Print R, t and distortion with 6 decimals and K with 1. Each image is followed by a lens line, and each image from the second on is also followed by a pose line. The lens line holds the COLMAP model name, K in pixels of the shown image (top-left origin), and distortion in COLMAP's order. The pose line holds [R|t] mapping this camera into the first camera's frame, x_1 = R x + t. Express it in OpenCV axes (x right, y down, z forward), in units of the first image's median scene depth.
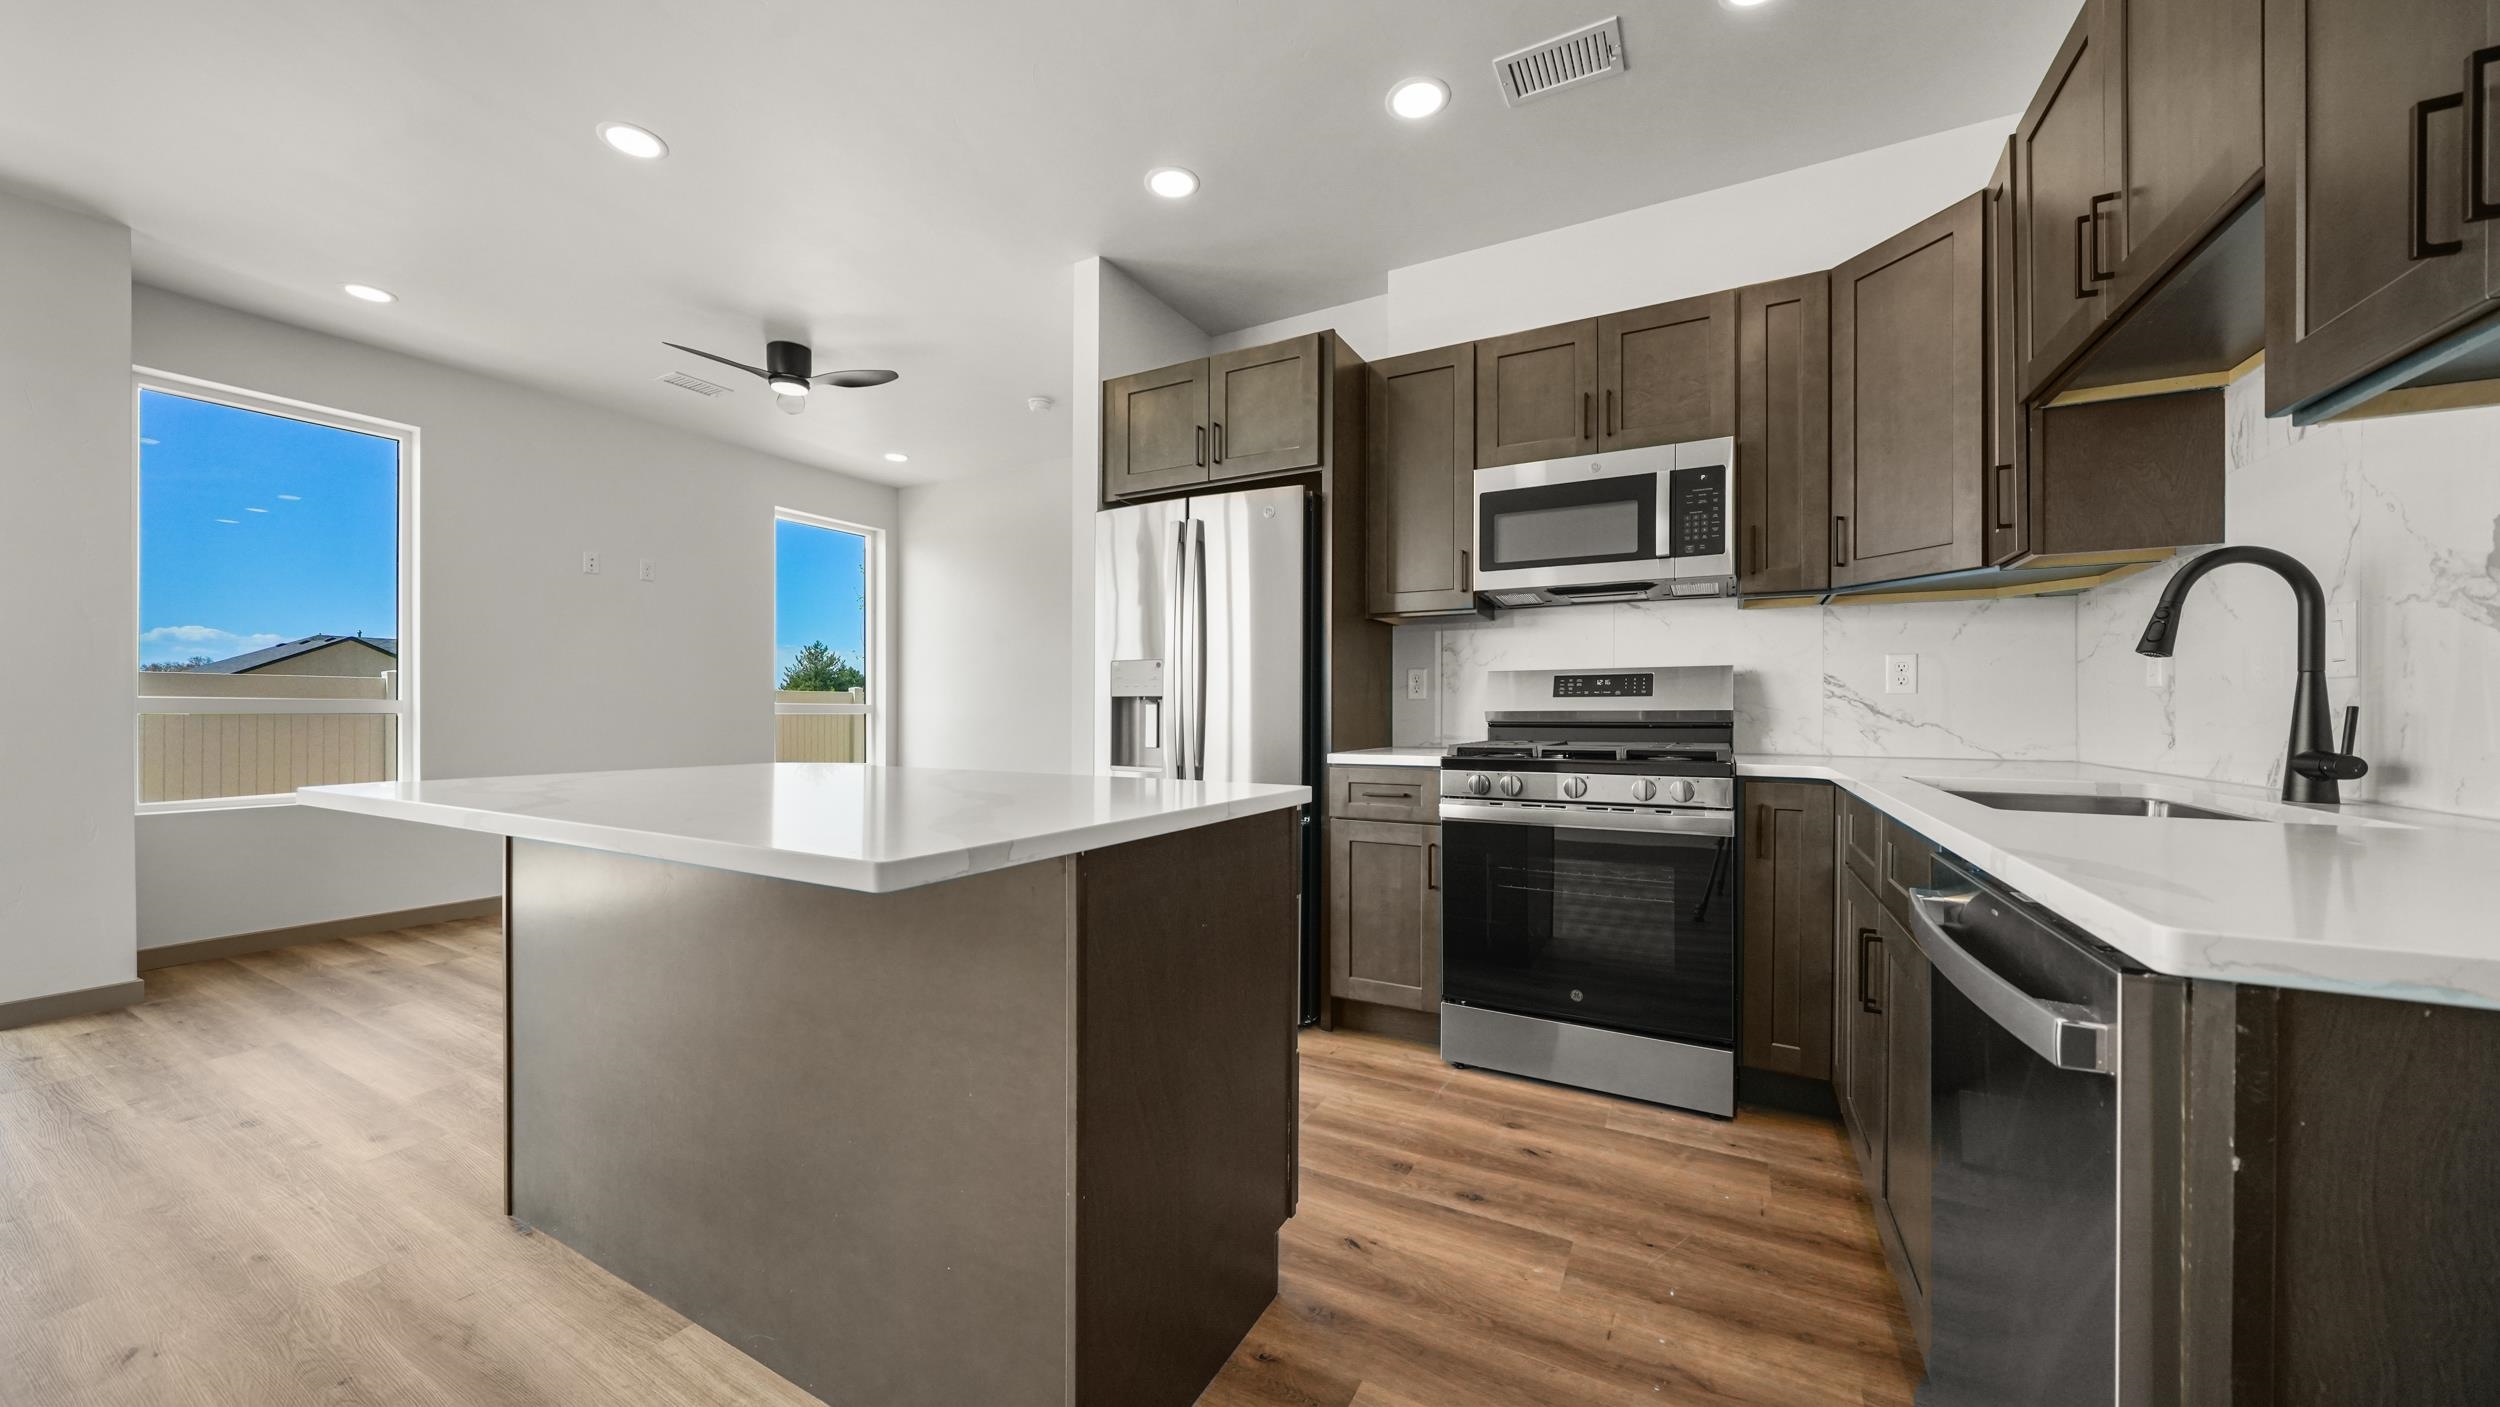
lens RADIAL K [[869.5, 0, 1254.1], [0, 869.5, 713.0], [0, 0, 1]] dist [-0.002252, -0.000369]
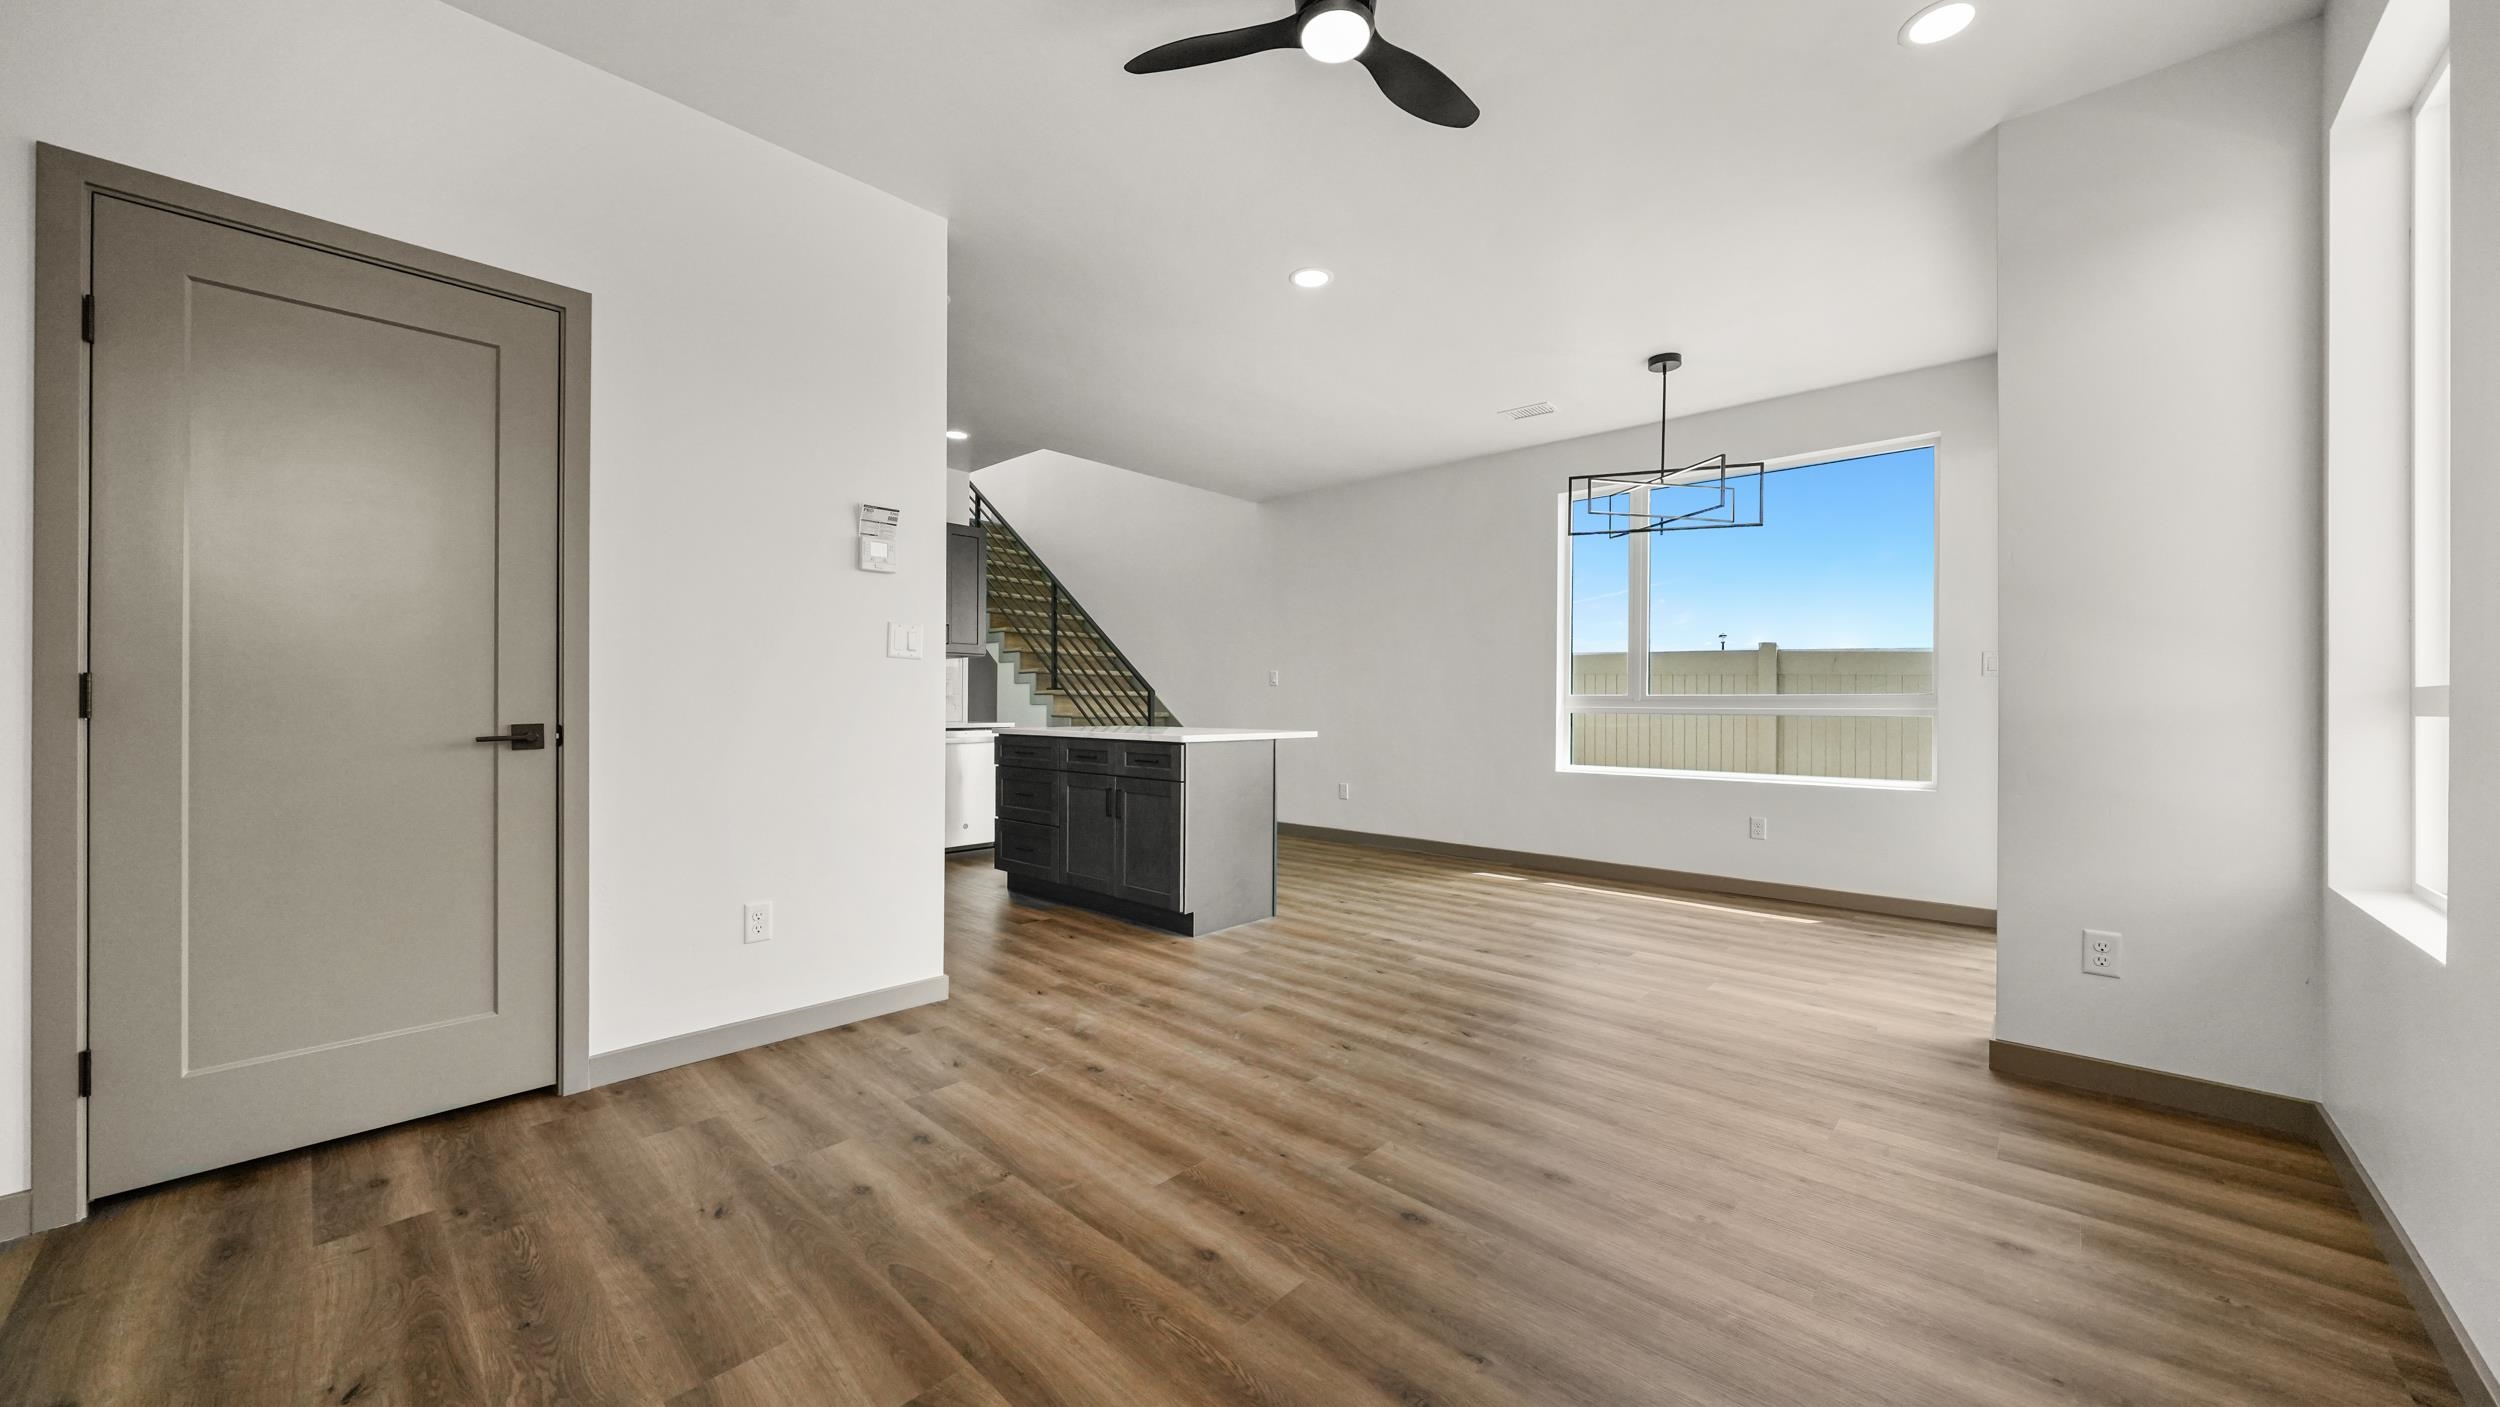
lens RADIAL K [[869.5, 0, 1254.1], [0, 869.5, 713.0], [0, 0, 1]] dist [-0.002252, -0.000369]
pose [[-0.971776, -0.008309, 0.235757, -0.942784], [-0.005830, 0.999920, 0.011210, -0.003461], [-0.235832, 0.009519, -0.971747, 2.322692]]
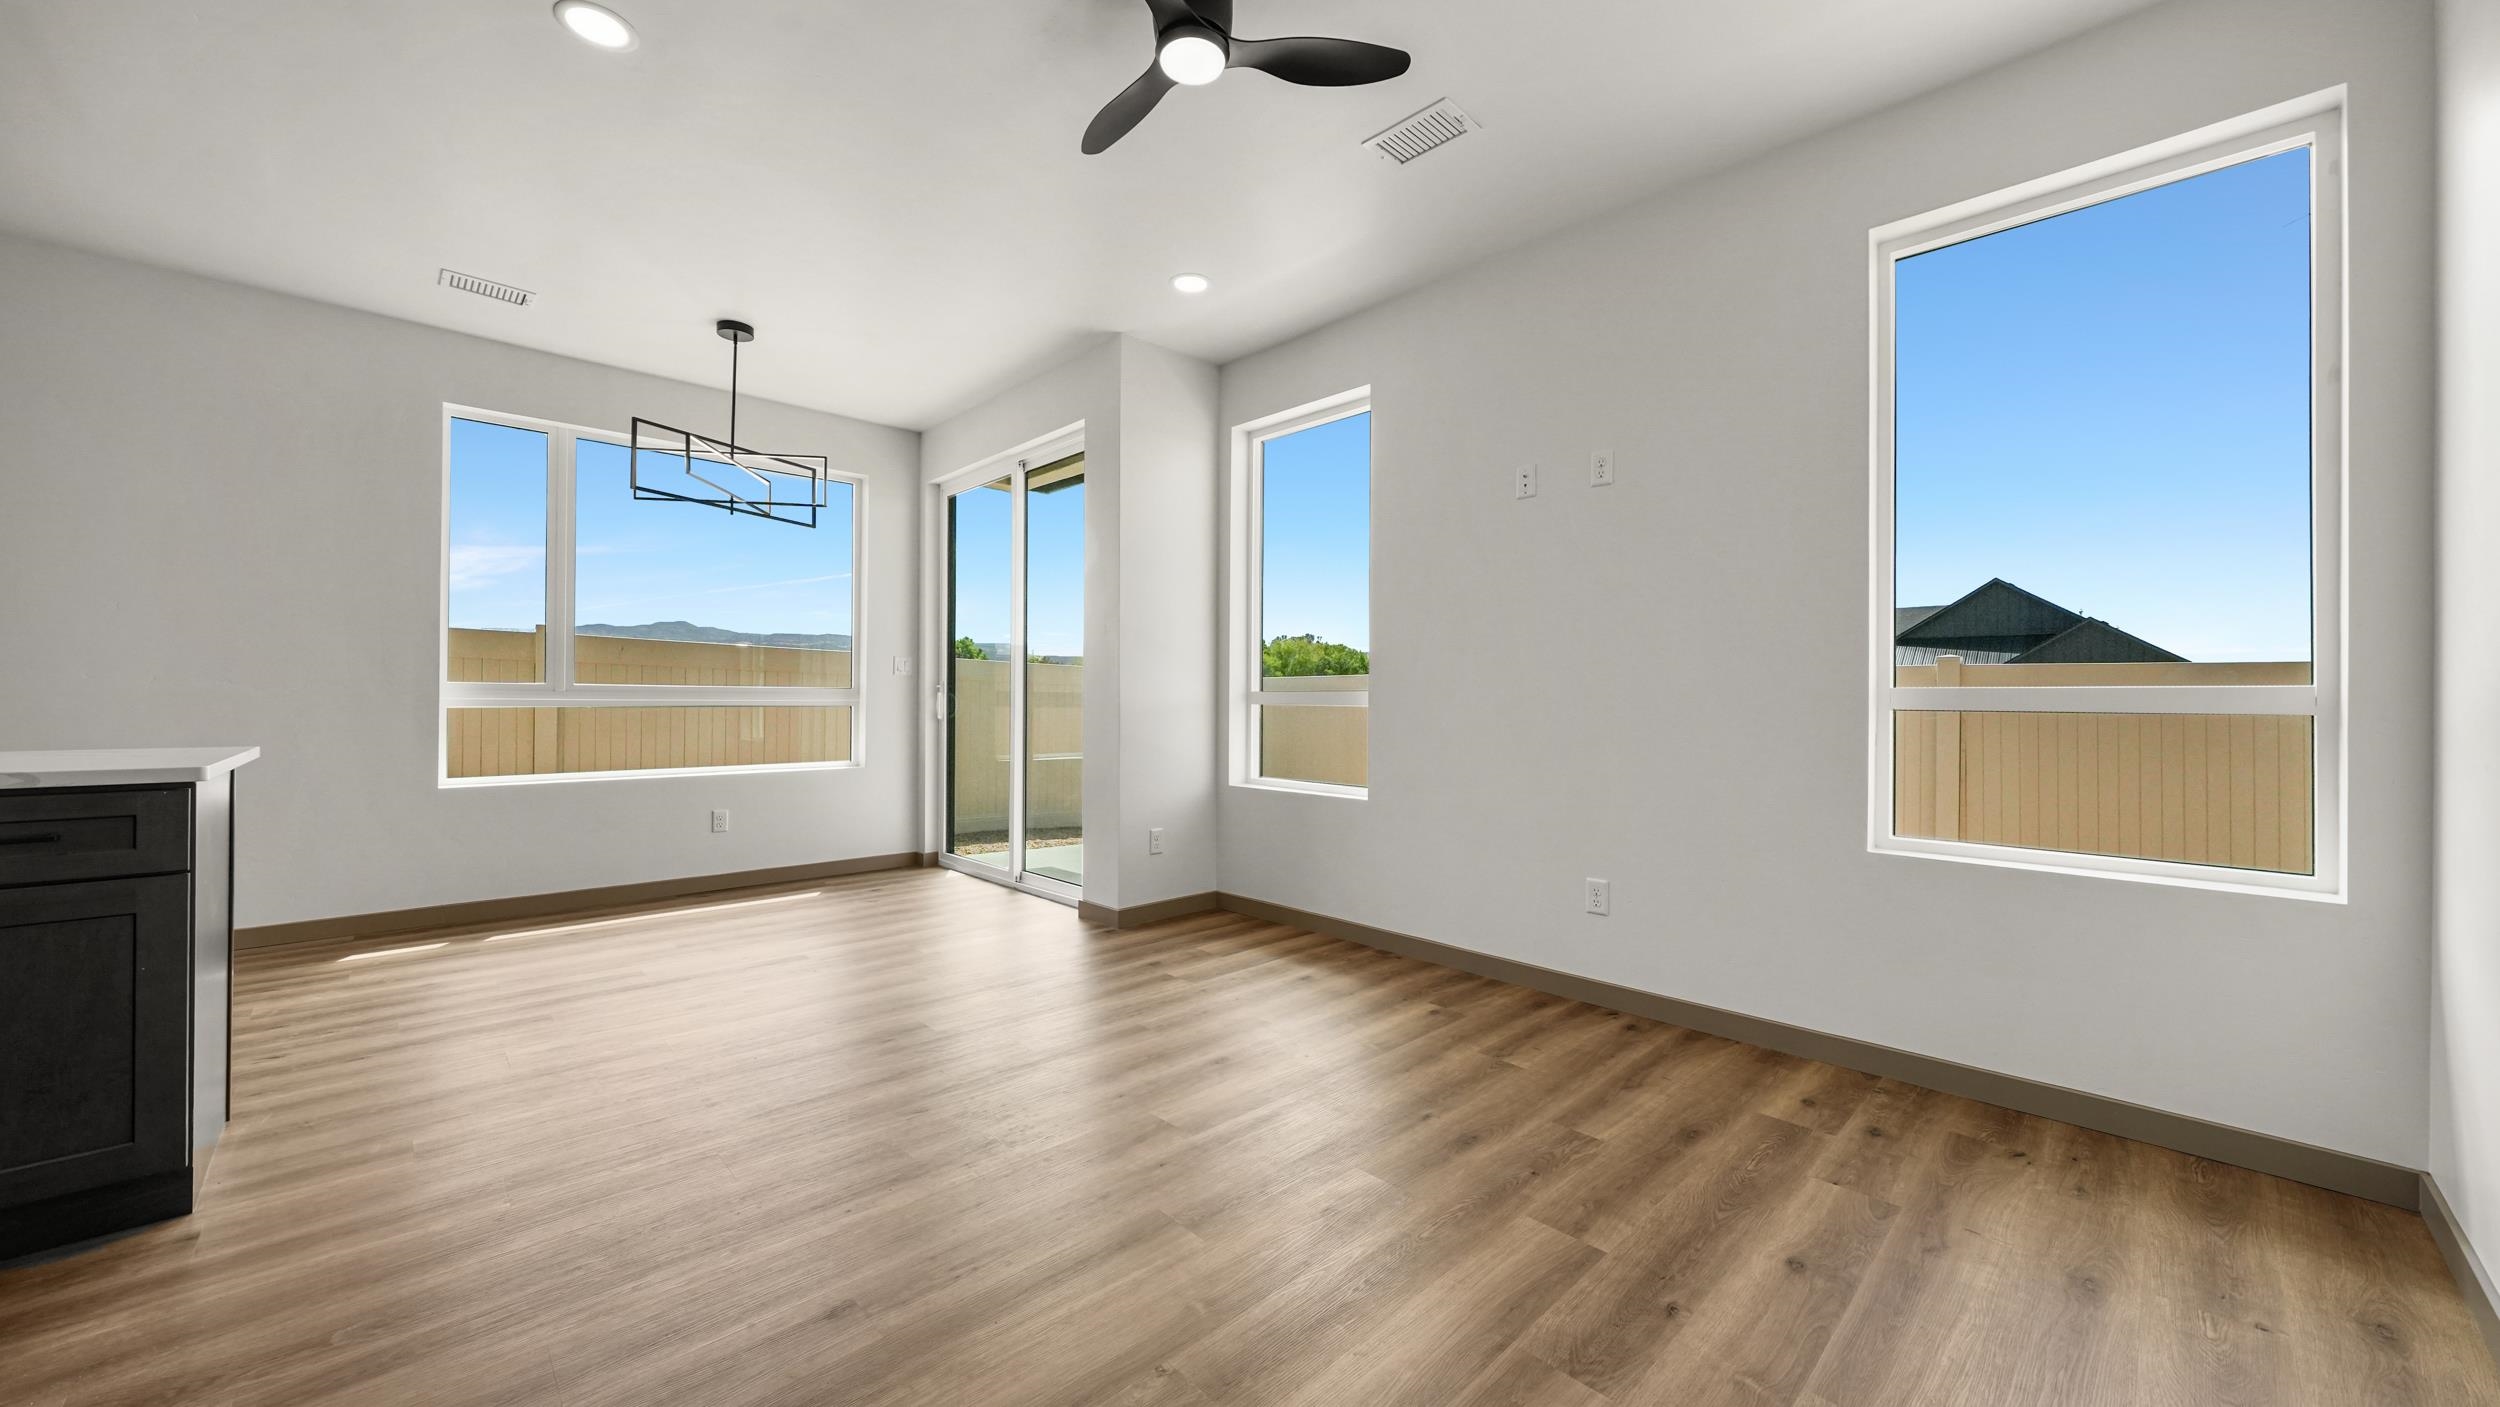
lens RADIAL K [[887.6, 0, 1241.7], [0, 887.6, 698.2], [0, 0, 1]] dist [-0.007944, -0.000009]
pose [[-0.309582, -0.005851, -0.950855, -0.093985], [-0.005069, 0.999977, -0.004503, 0.000355], [0.950859, 0.003426, -0.309604, 1.872565]]
